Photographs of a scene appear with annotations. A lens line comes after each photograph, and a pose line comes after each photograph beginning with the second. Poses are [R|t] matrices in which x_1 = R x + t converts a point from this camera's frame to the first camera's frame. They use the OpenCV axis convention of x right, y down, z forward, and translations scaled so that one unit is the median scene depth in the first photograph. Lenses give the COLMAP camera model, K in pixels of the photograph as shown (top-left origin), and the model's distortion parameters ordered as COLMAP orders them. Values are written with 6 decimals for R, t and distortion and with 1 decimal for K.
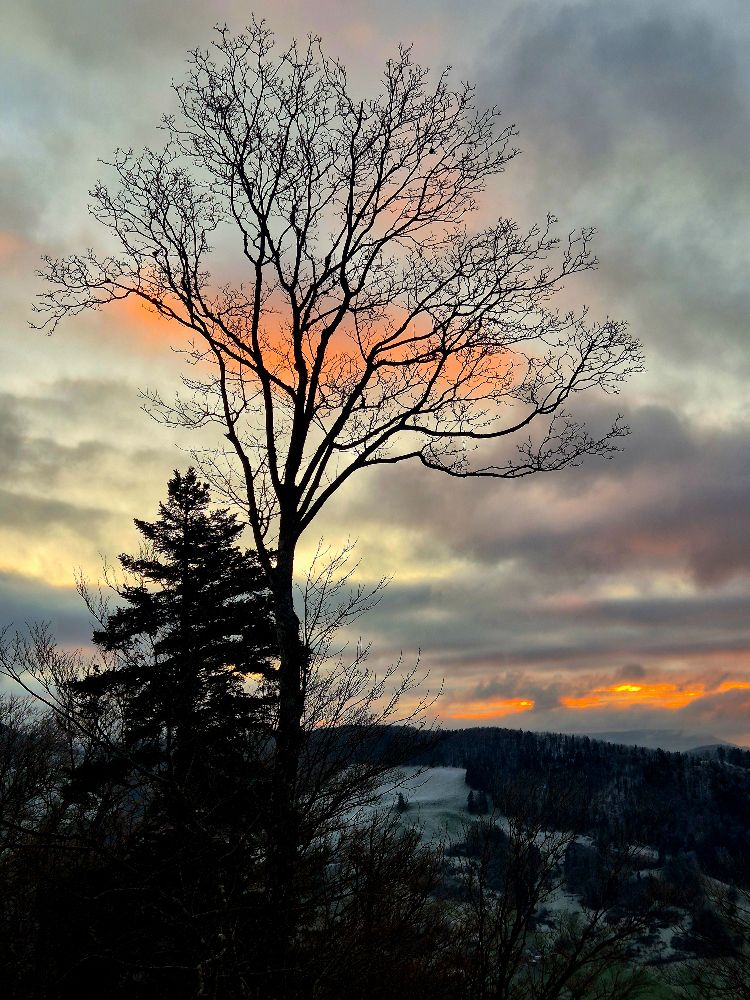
lens RADIAL K [[986.2, 0, 375.0], [0, 986.2, 500.0], [0, 0, 1]] dist [-0.001543, -0.001265]
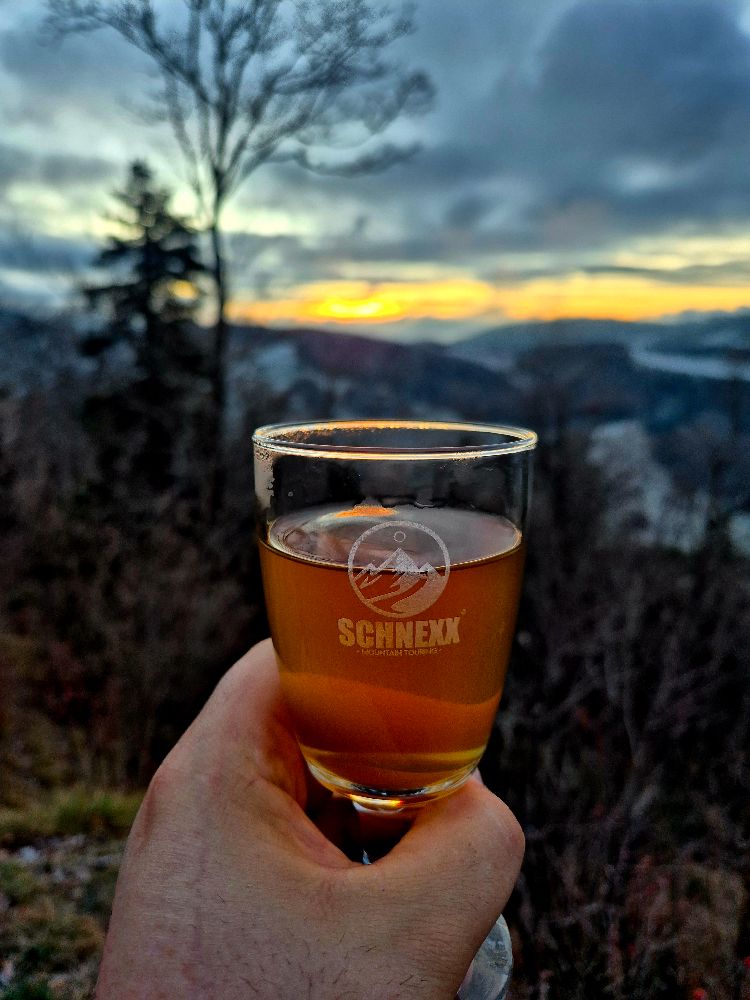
lens RADIAL K [[986.2, 0, 375.0], [0, 986.2, 500.0], [0, 0, 1]] dist [-0.001543, -0.001265]
pose [[0.998225, 0.055202, 0.022357, 0.161656], [-0.059557, 0.923772, 0.378284, -0.135283], [0.000229, -0.378944, 0.925420, -0.645637]]
